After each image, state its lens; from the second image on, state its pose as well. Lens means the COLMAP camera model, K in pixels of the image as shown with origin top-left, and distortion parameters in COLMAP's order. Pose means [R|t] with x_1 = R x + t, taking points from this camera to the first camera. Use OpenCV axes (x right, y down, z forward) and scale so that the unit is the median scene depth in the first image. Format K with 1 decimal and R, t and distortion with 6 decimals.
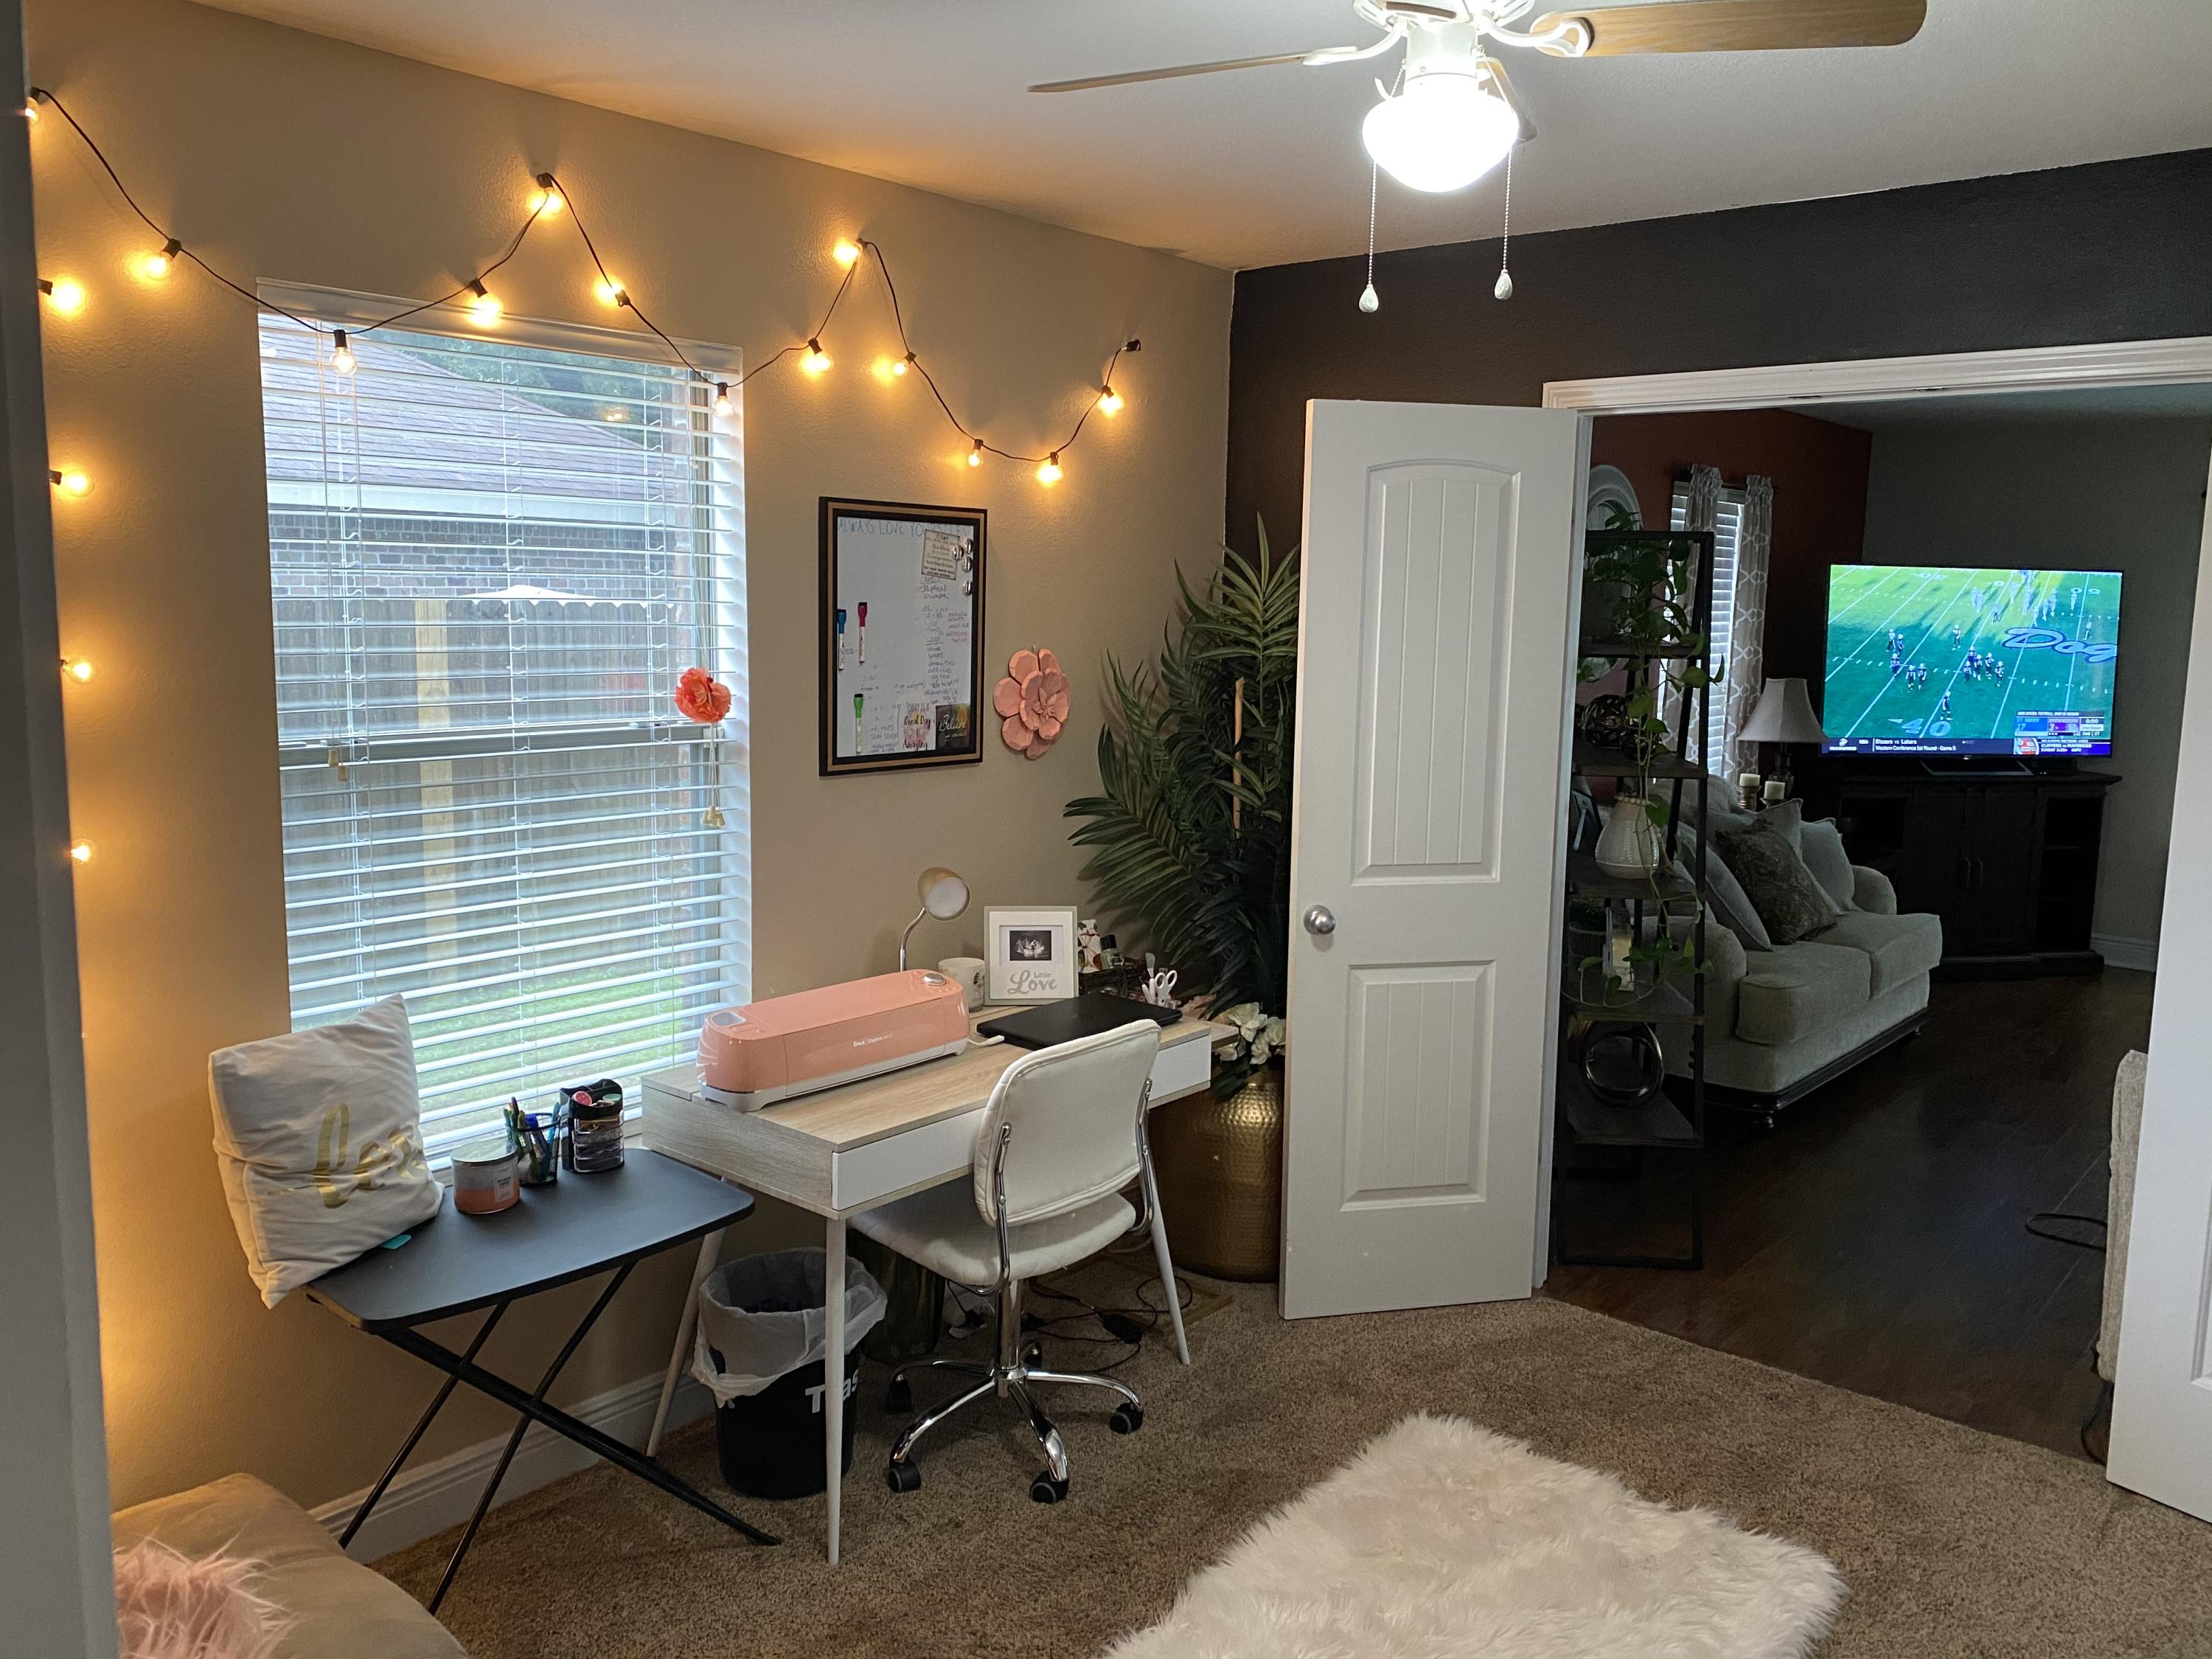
lens RADIAL K [[1687.9, 0, 1104.0], [0, 1687.9, 826.2], [0, 0, 1]] dist [0.013221, -0.021547]
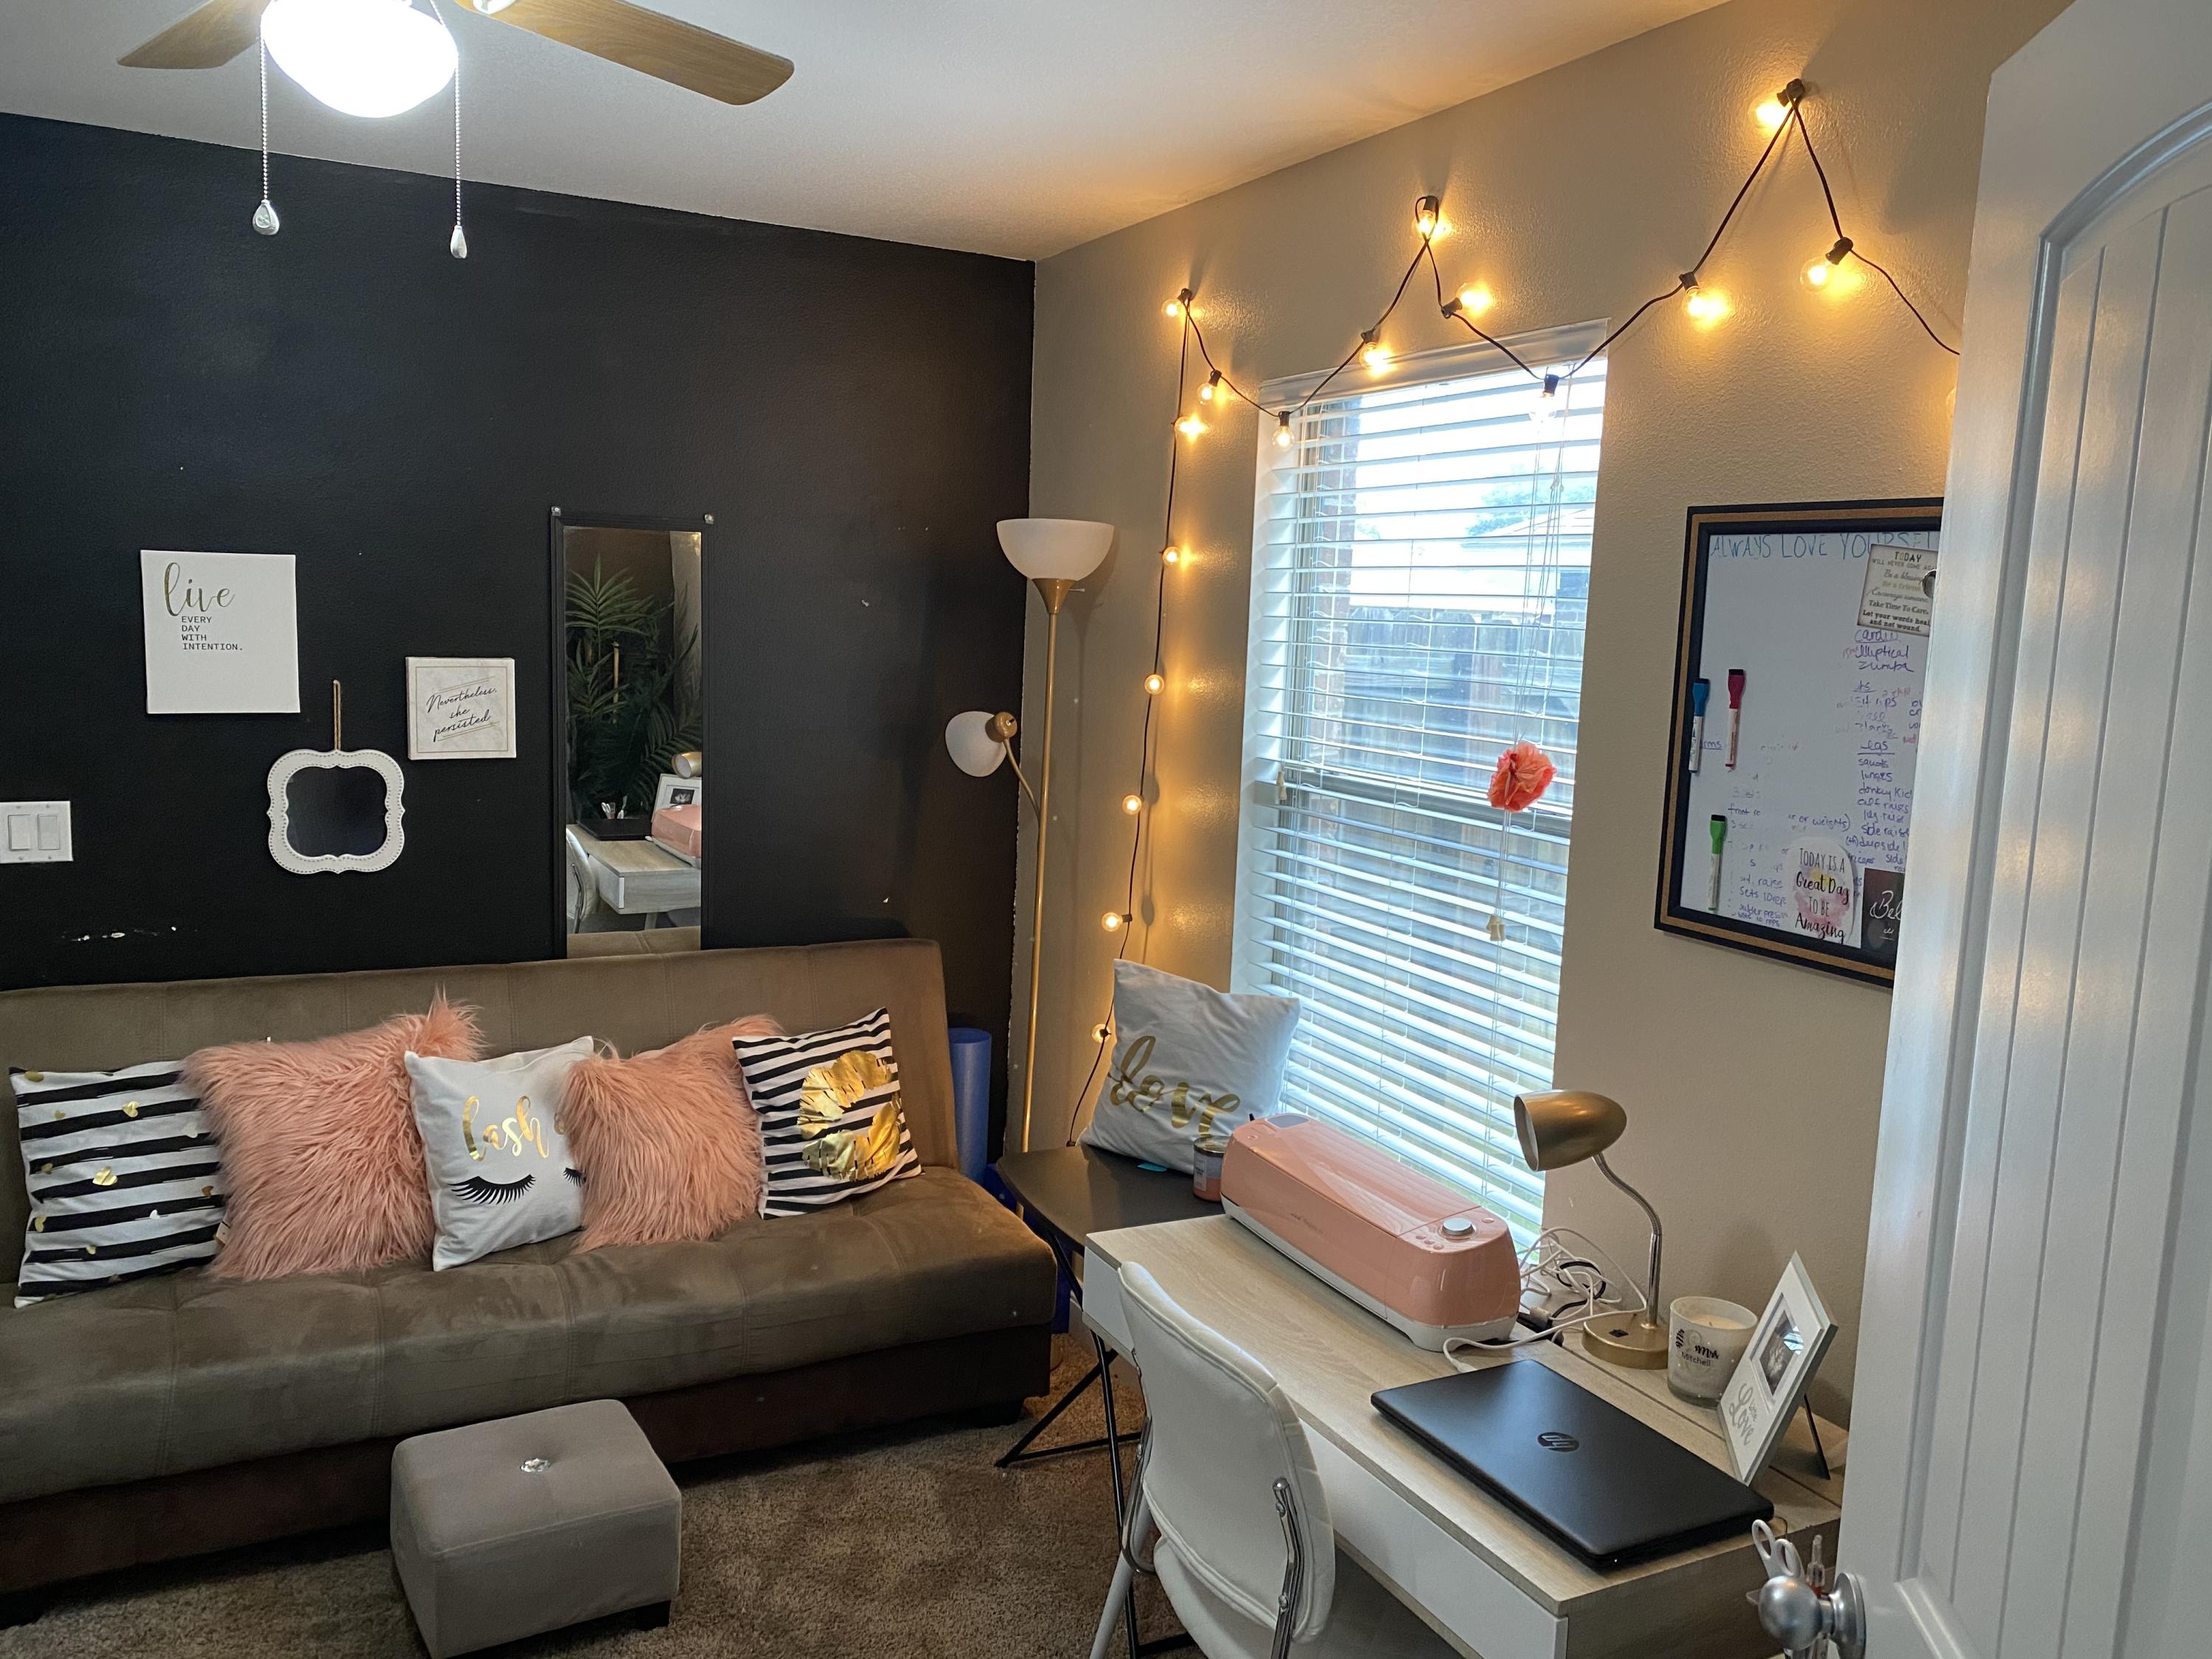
lens RADIAL K [[1687.9, 0, 1105.3], [0, 1687.9, 830.7], [0, 0, 1]] dist [0.013221, -0.021547]
pose [[-0.372059, 0.081033, -0.924665, 0.127247], [-0.184709, 0.969795, 0.159310, -0.032117], [0.909646, 0.230066, -0.345853, 0.248715]]
